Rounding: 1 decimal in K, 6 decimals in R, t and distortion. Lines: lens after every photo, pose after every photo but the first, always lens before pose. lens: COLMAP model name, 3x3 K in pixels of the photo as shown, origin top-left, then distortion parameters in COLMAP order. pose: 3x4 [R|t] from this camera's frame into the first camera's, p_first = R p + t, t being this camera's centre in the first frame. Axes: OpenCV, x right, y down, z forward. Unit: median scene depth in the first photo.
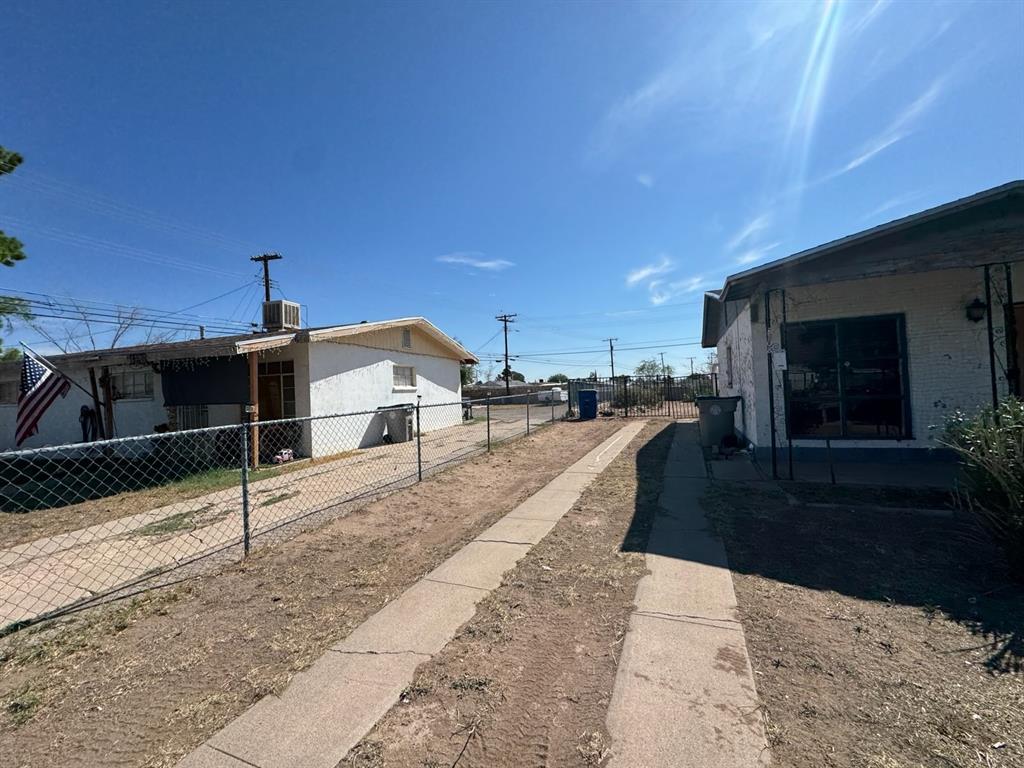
lens RADIAL K [[423.6, 0, 512.0], [0, 423.6, 384.0], [0, 0, 1]] dist [-0.001654, 0.000321]
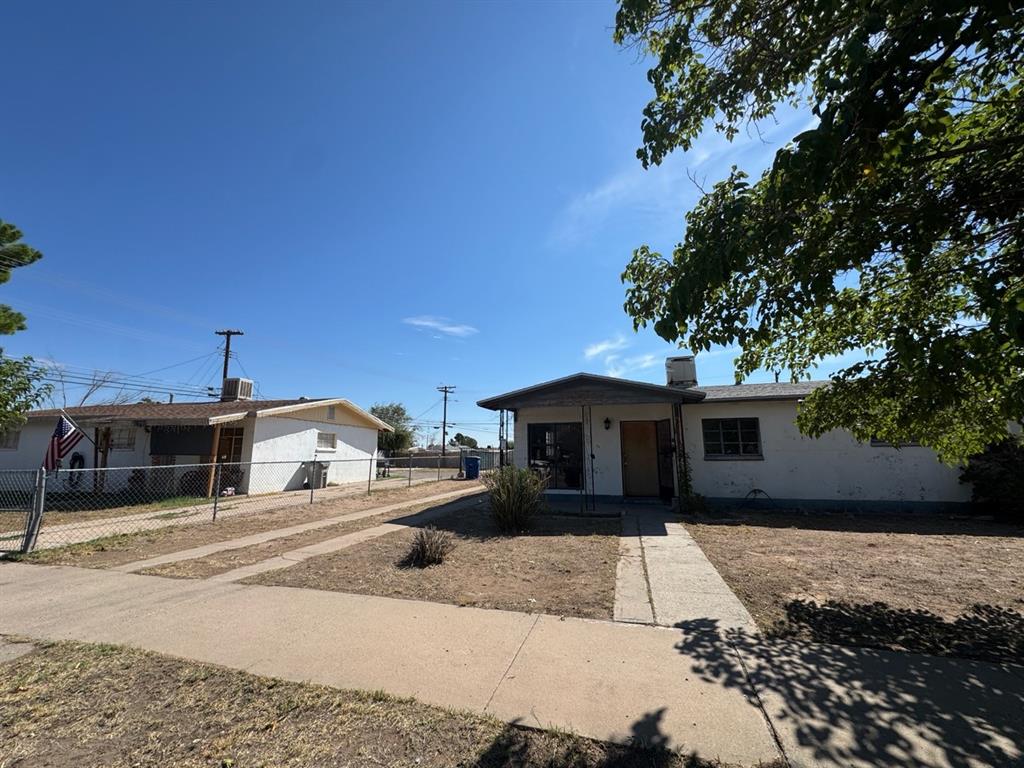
lens RADIAL K [[423.6, 0, 512.0], [0, 423.6, 384.0], [0, 0, 1]] dist [-0.001654, 0.000321]
pose [[0.994111, 0.058414, 0.091271, 0.210289], [-0.043749, 0.986925, -0.155131, -0.013280], [-0.099140, 0.150224, 0.983669, -0.441718]]
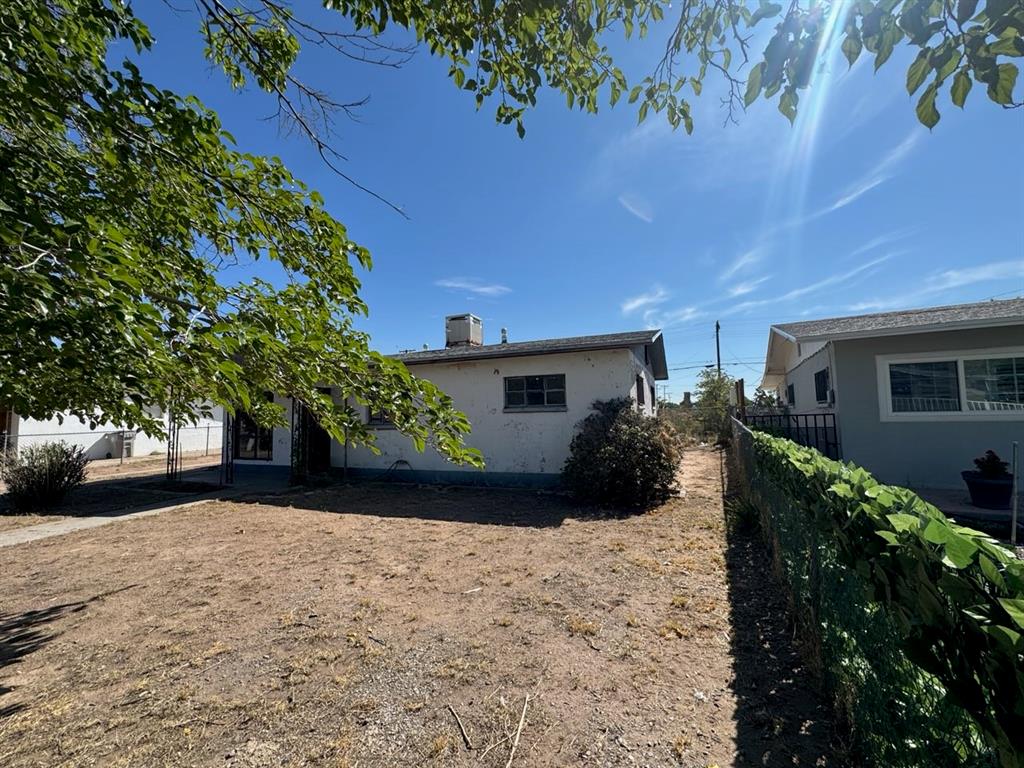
lens RADIAL K [[423.6, 0, 512.0], [0, 423.6, 384.0], [0, 0, 1]] dist [-0.001654, 0.000321]
pose [[0.999683, 0.023695, 0.008473, 0.959211], [-0.023172, 0.998089, -0.057284, -0.057457], [-0.009814, 0.057069, 0.998322, -0.417098]]
